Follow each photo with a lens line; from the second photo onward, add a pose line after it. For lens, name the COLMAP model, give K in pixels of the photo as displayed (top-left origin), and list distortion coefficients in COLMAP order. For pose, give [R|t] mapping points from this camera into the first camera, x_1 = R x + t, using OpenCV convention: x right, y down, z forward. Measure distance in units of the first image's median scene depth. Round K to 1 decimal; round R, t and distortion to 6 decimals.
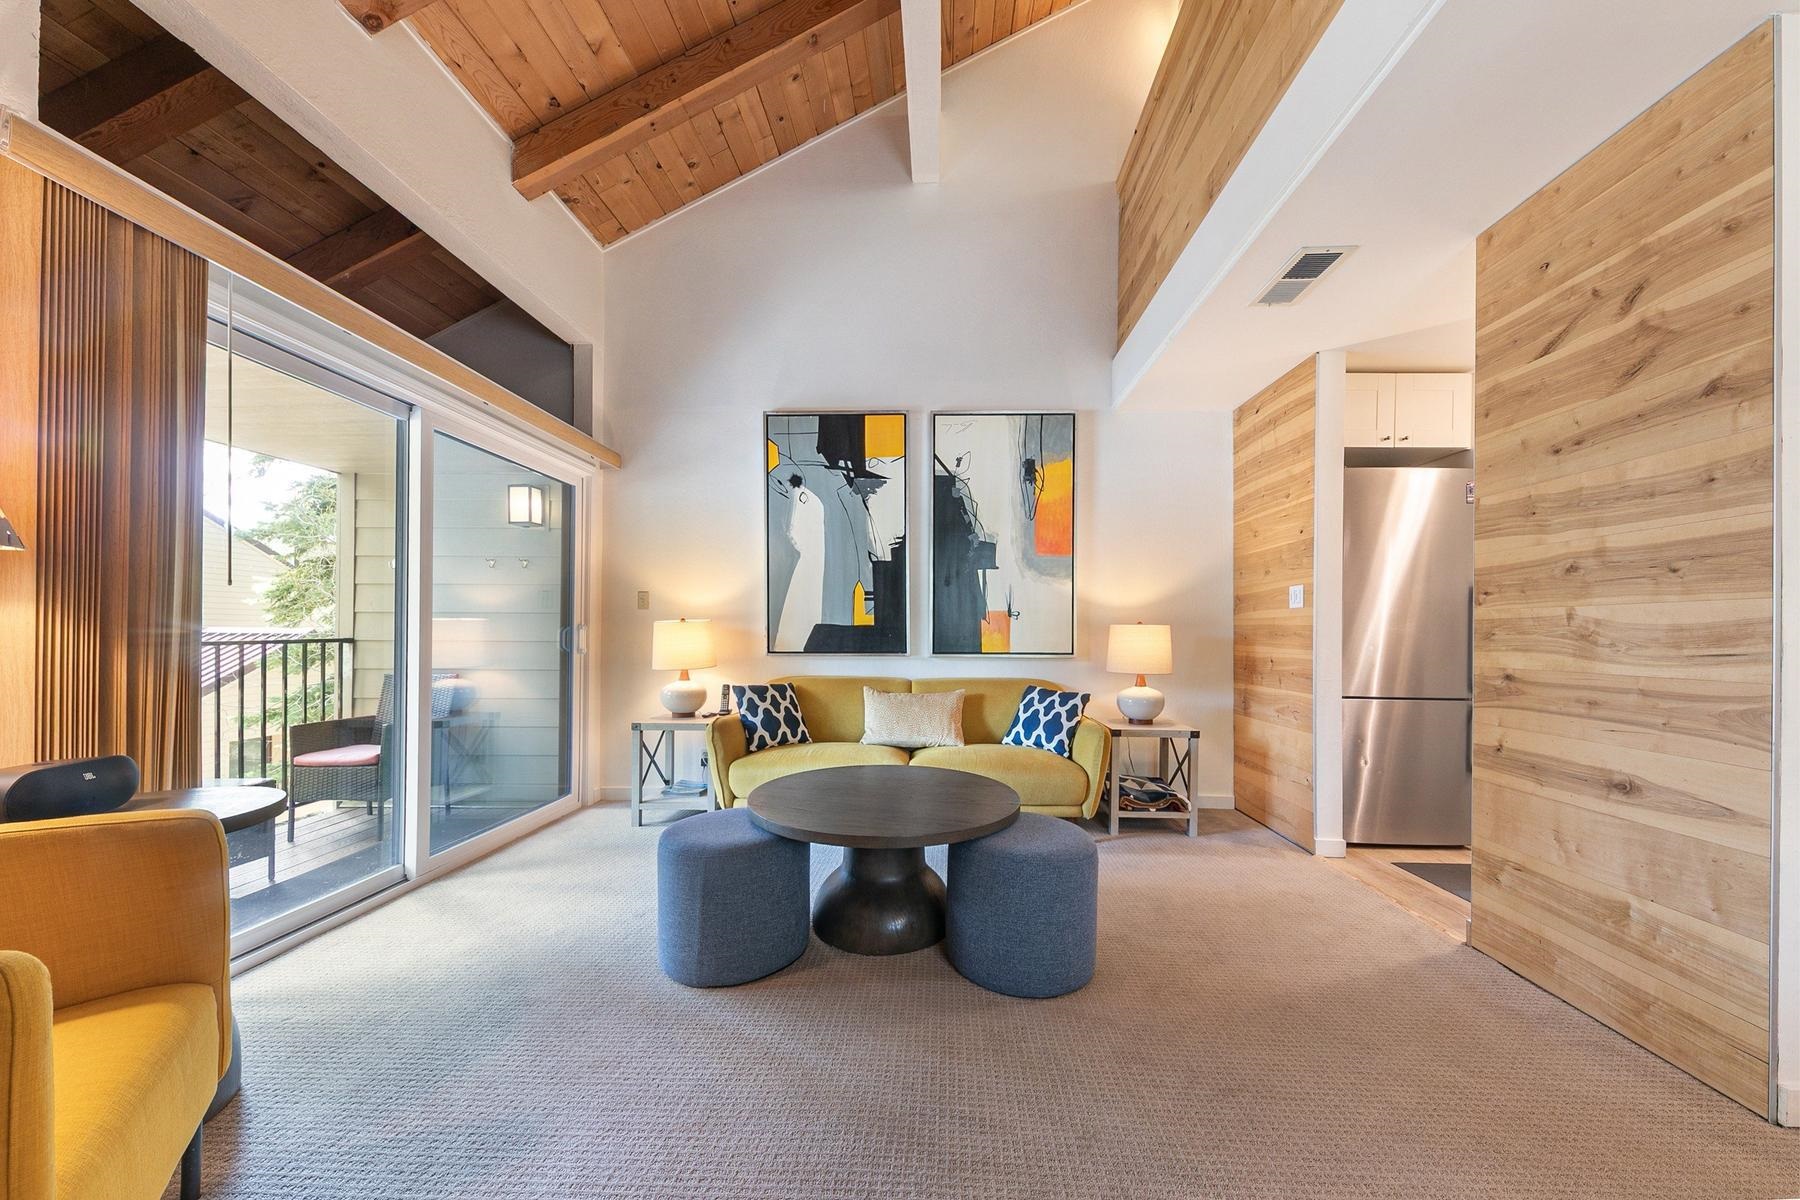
lens RADIAL K [[631.9, 0, 925.4], [0, 631.9, 632.1], [0, 0, 1]] dist [0.011212, -0.003436]
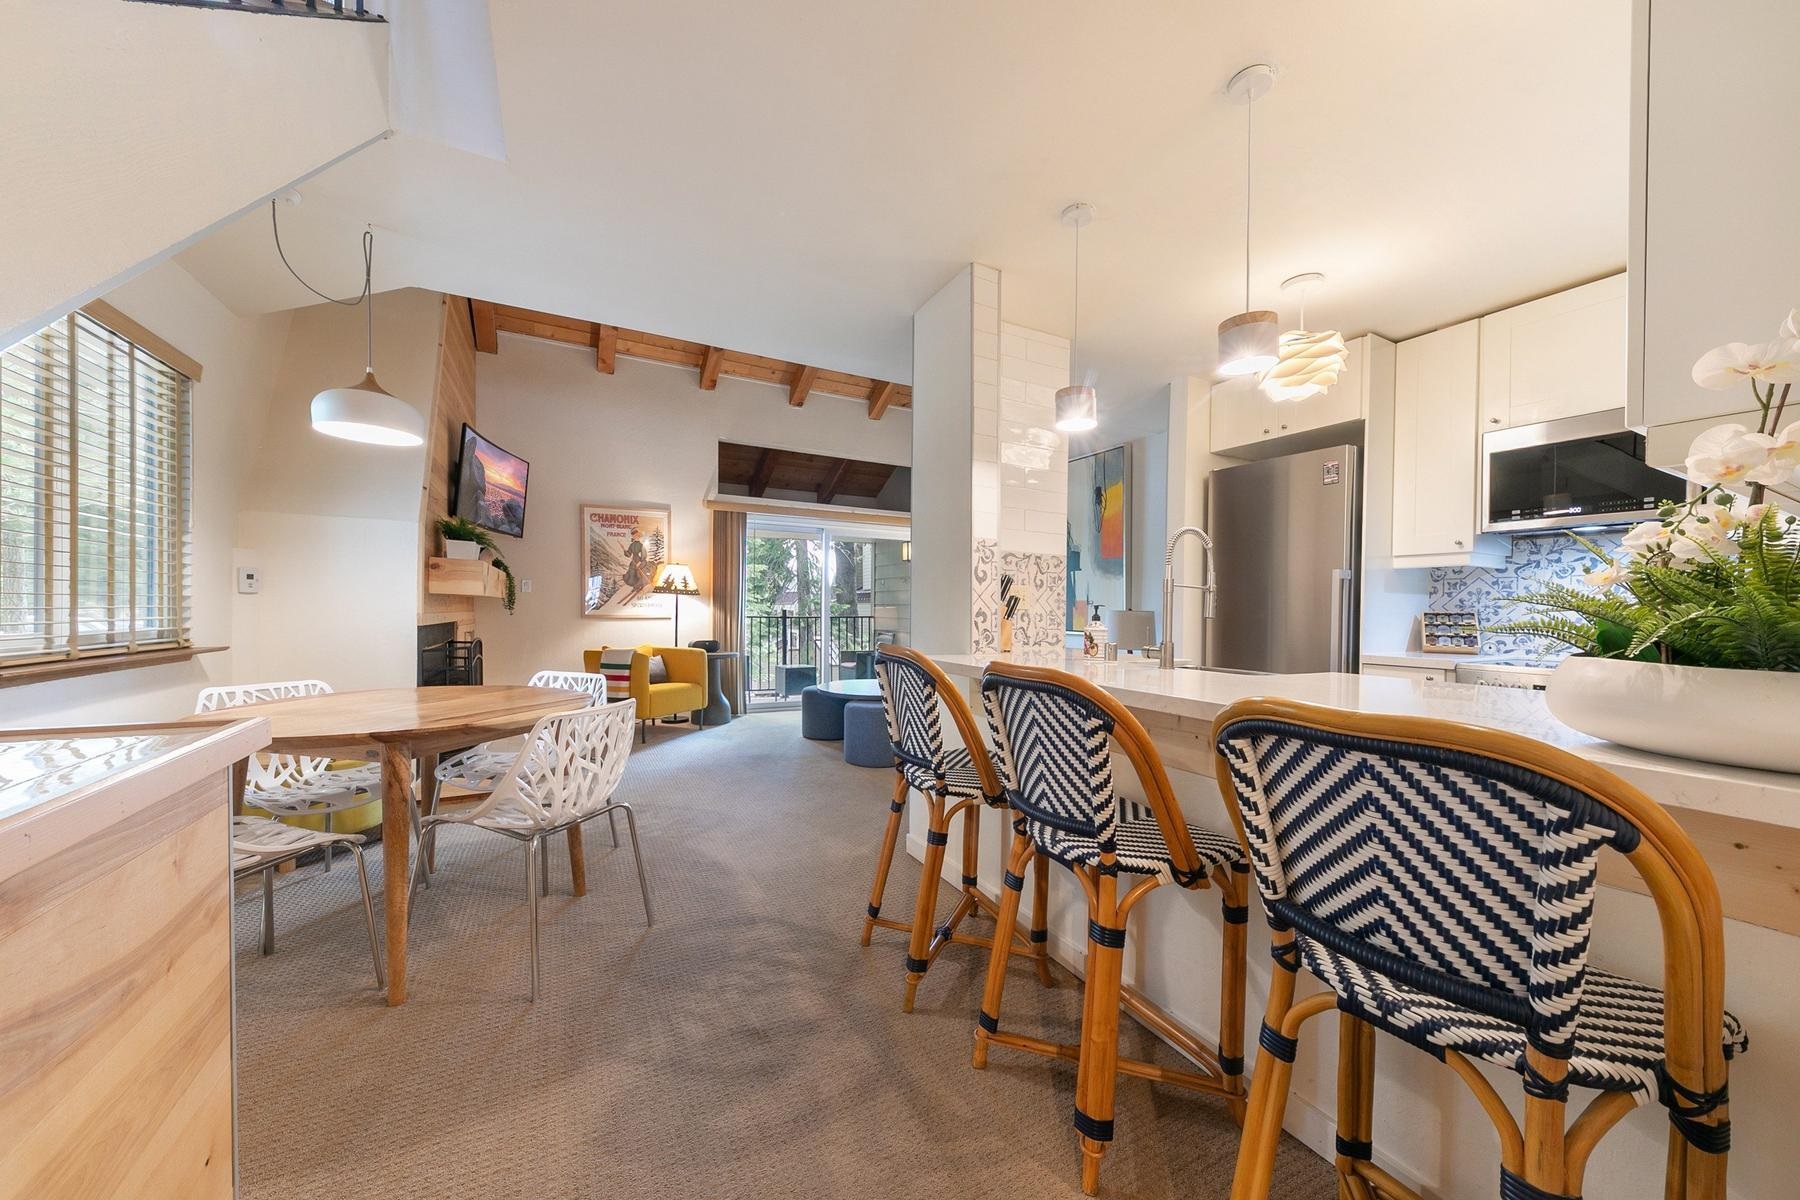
lens RADIAL K [[631.9, 0, 912.0], [0, 631.9, 621.9], [0, 0, 1]] dist [0.011212, -0.003436]
pose [[0.496705, 0.018107, -0.867731, 1.993559], [-0.012602, 0.999827, 0.013650, -0.002827], [0.867828, 0.004155, 0.496847, -0.012256]]
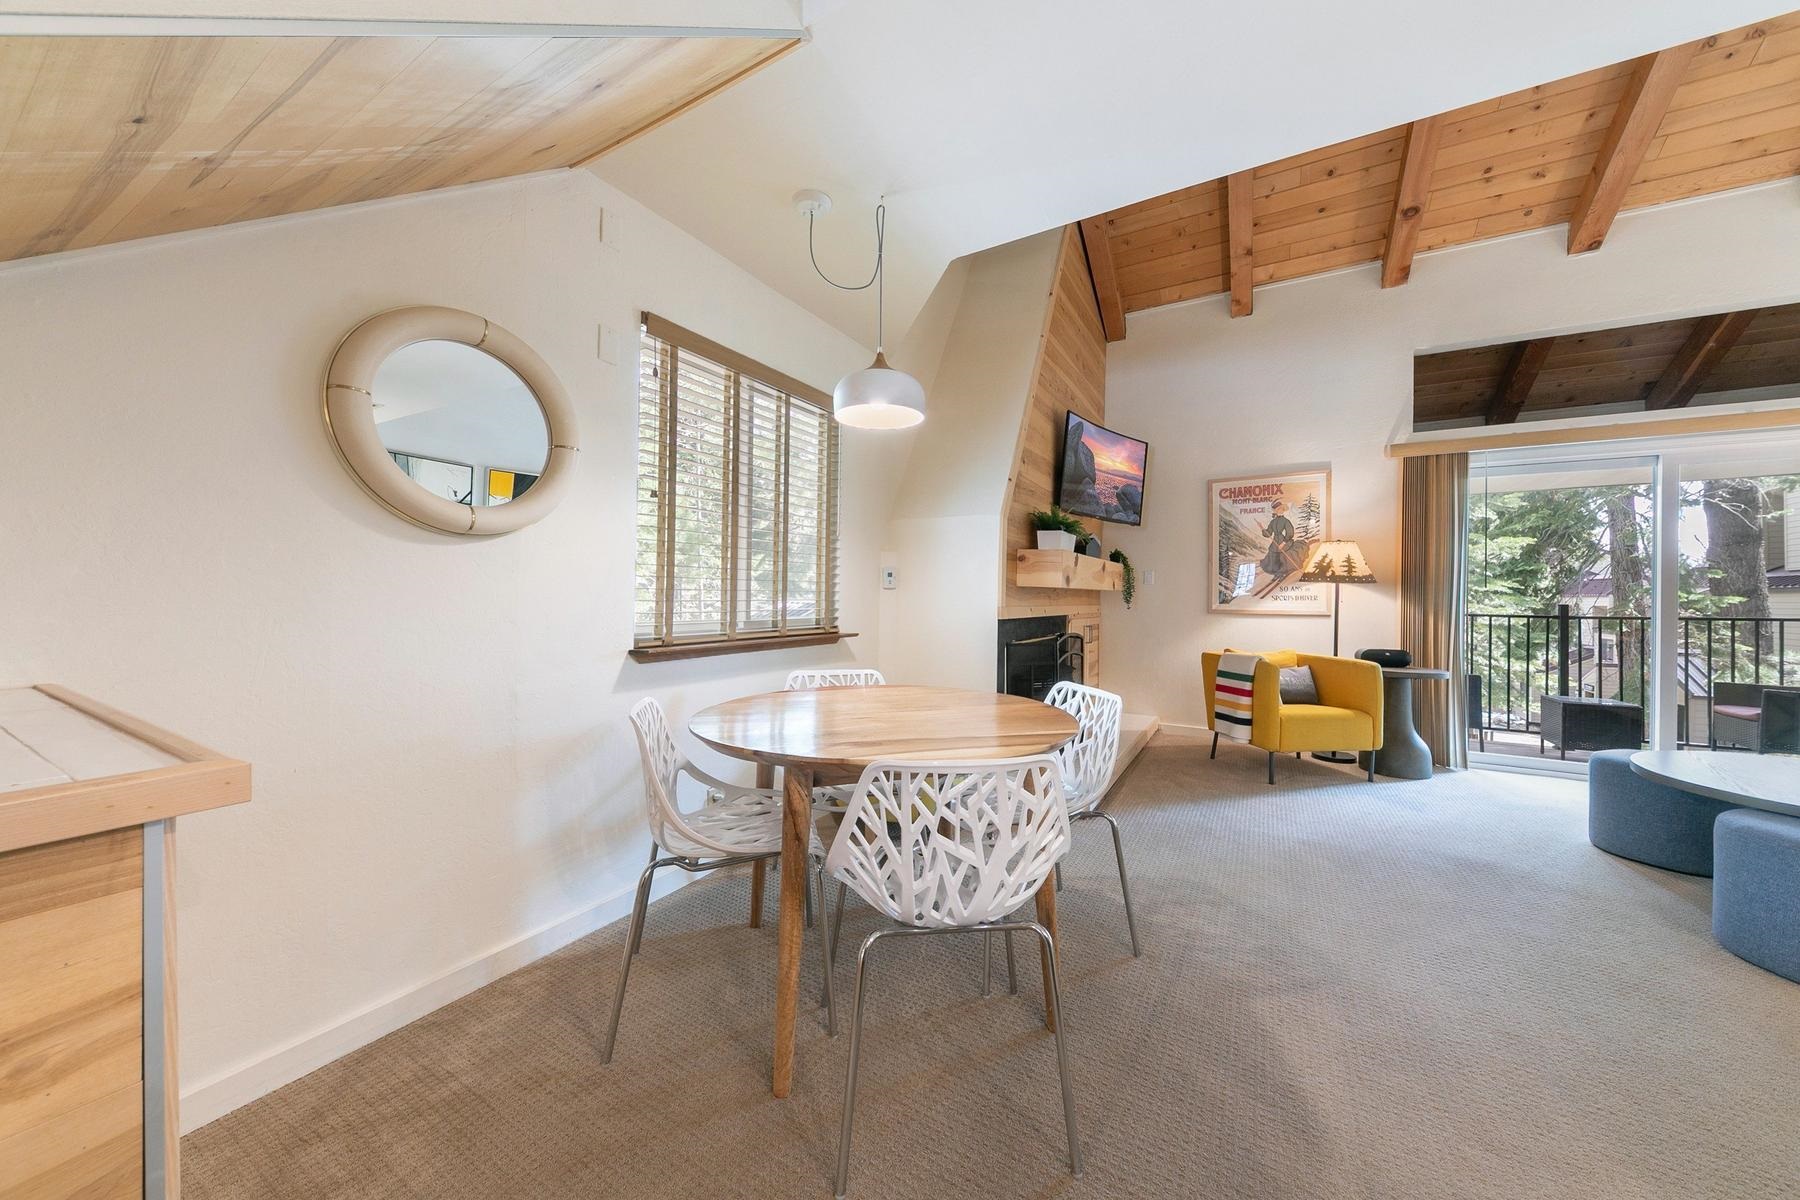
lens RADIAL K [[631.9, 0, 888.8], [0, 631.9, 599.1], [0, 0, 1]] dist [0.011212, -0.003436]
pose [[-0.489797, -0.005600, -0.871819, 1.527342], [-0.014960, 0.999886, 0.001982, -0.004545], [0.871708, 0.014014, -0.489825, 0.213743]]
